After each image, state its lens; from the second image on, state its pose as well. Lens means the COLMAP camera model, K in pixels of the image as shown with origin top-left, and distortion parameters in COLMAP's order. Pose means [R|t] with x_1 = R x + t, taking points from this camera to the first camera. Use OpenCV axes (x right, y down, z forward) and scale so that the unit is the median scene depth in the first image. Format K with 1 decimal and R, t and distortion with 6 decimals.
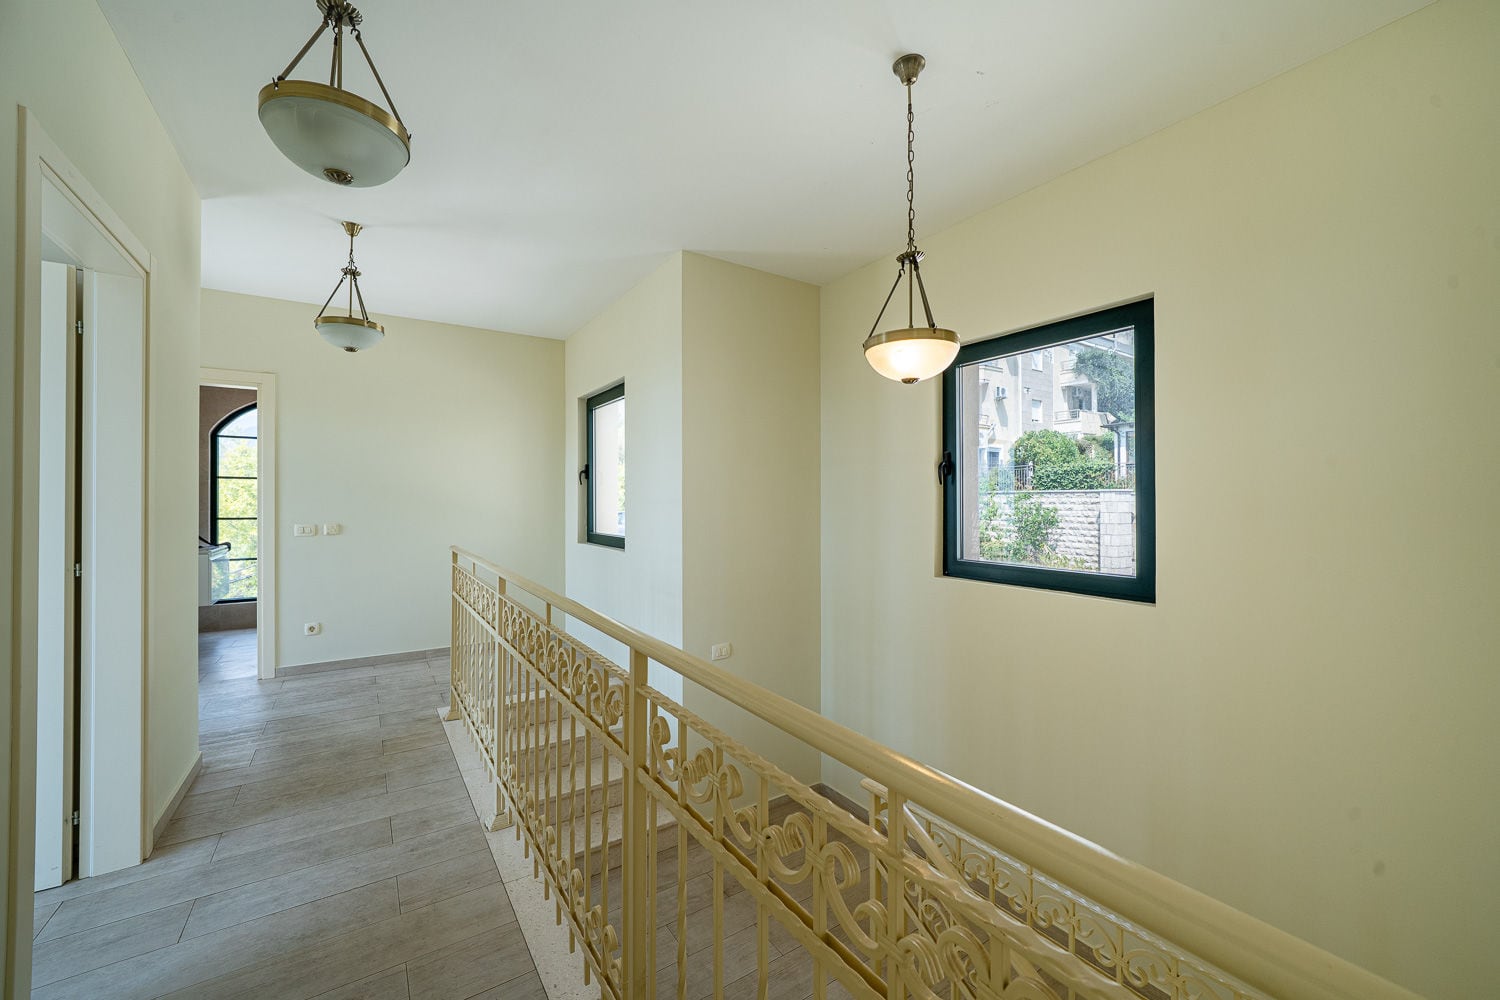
lens RADIAL K [[587.1, 0, 744.6], [0, 587.1, 499.7], [0, 0, 1]] dist [-0.008871, -0.000413]
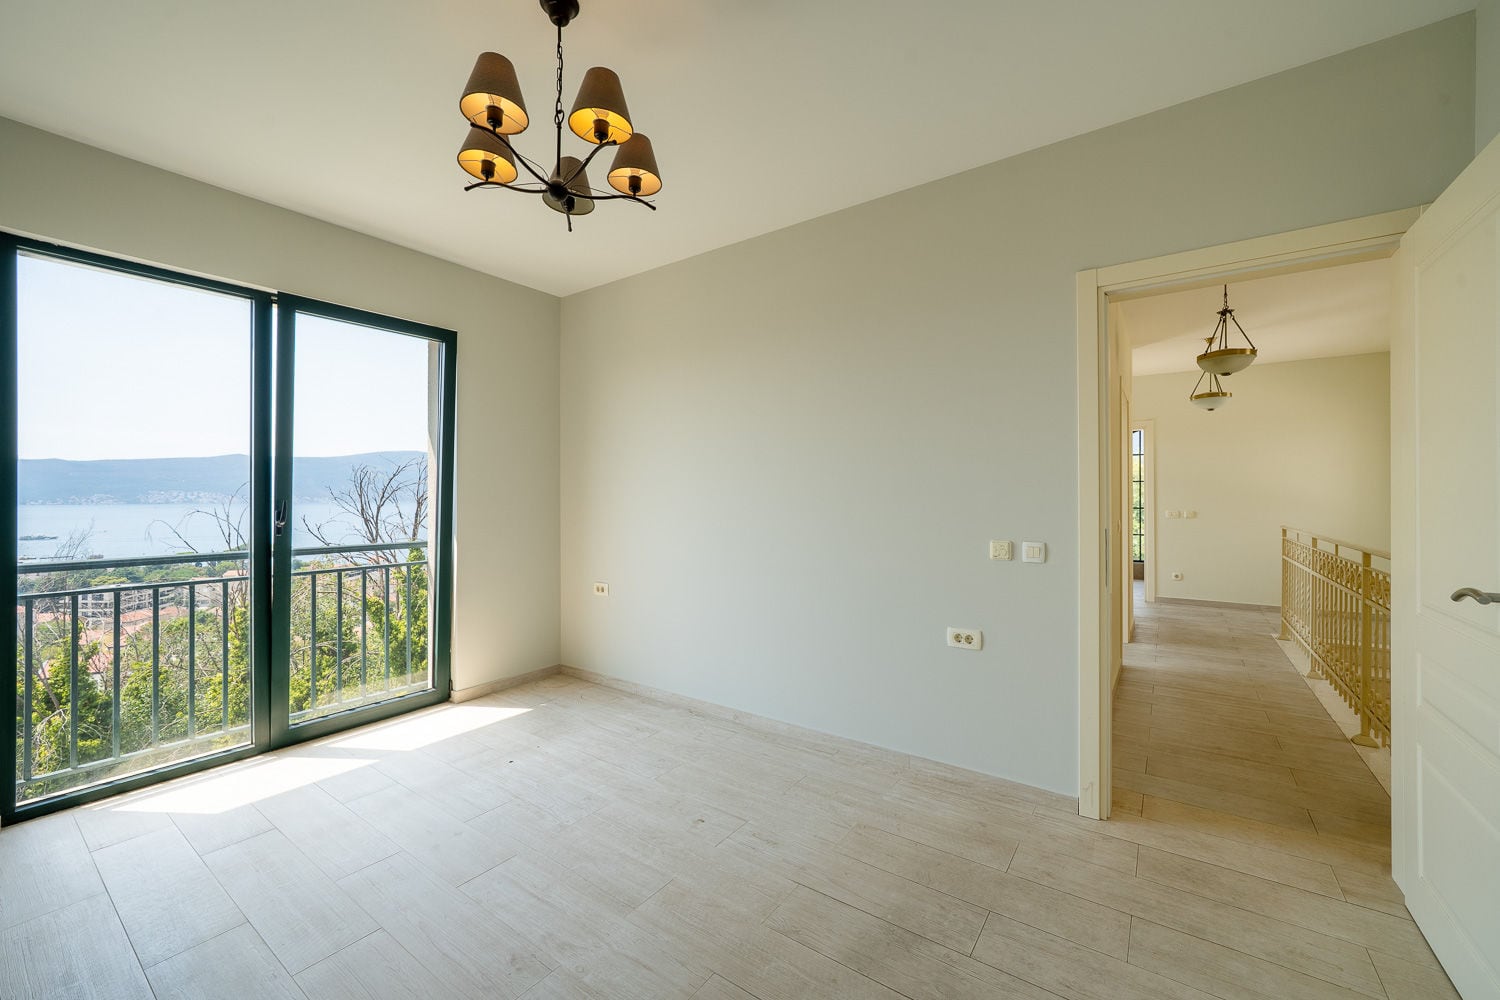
lens RADIAL K [[587.1, 0, 745.8], [0, 587.1, 491.8], [0, 0, 1]] dist [-0.008871, -0.000413]
pose [[0.350666, -0.009021, -0.936457, 0.473677], [0.001906, 0.999958, -0.008918, 0.003159], [0.936499, 0.001342, 0.350669, -0.919056]]
